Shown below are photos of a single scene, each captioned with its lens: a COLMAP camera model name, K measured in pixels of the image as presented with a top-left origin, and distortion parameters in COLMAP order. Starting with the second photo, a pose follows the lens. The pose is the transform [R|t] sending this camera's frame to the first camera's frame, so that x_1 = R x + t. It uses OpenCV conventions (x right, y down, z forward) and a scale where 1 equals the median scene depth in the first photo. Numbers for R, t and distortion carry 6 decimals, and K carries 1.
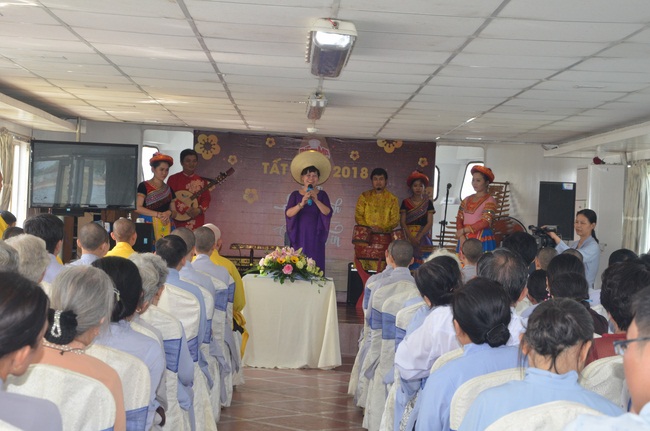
lens RADIAL K [[1384.7, 0, 325.0], [0, 1384.7, 215.5], [0, 0, 1]] dist [0.465310, -0.063354]
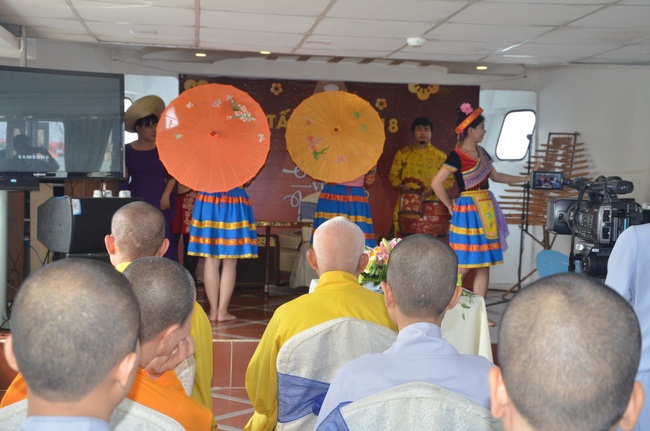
lens RADIAL K [[1007.7, 0, 325.0], [0, 1007.7, 215.5], [0, 0, 1]] dist [0.199499, 0.198764]
pose [[0.994824, -0.026182, 0.098180, -0.070614], [0.022178, 0.998886, 0.041655, -0.003809], [-0.099161, -0.039262, 0.994297, 0.418703]]
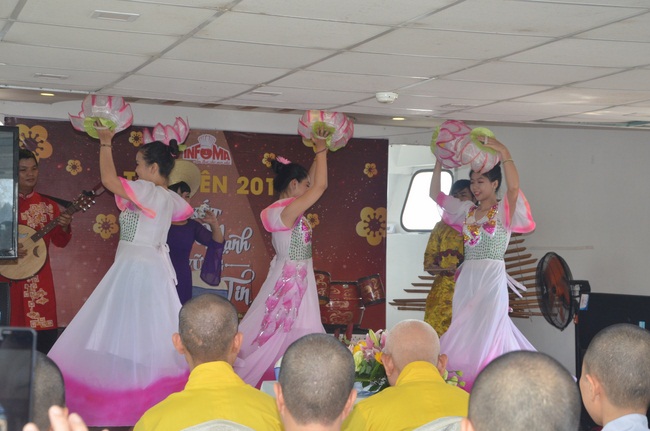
lens RADIAL K [[1384.7, 0, 325.0], [0, 1384.7, 215.5], [0, 0, 1]] dist [0.465310, -0.063354]
pose [[0.958277, -0.015324, 0.285429, -0.137041], [0.020100, 0.999703, -0.013812, -0.008476], [-0.285132, 0.018973, 0.958300, 0.383312]]
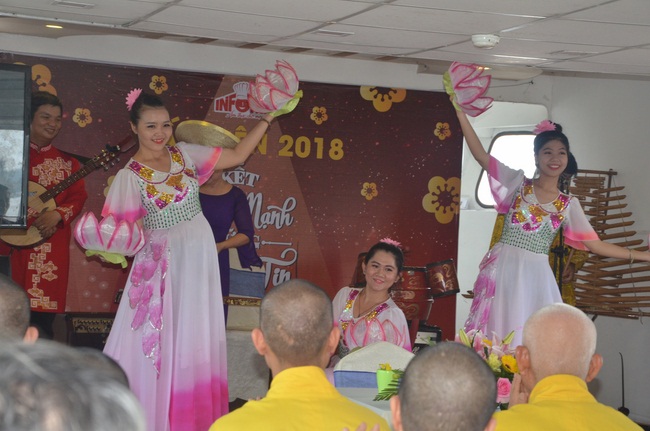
lens RADIAL K [[1677.9, 0, 325.0], [0, 1677.9, 215.5], [0, 0, 1]] dist [0.645282, 0.493456]
pose [[0.963418, 0.006614, 0.267923, -0.145850], [-0.008317, 0.999952, 0.005223, -0.009057], [-0.267875, -0.007261, 0.963426, 0.392470]]
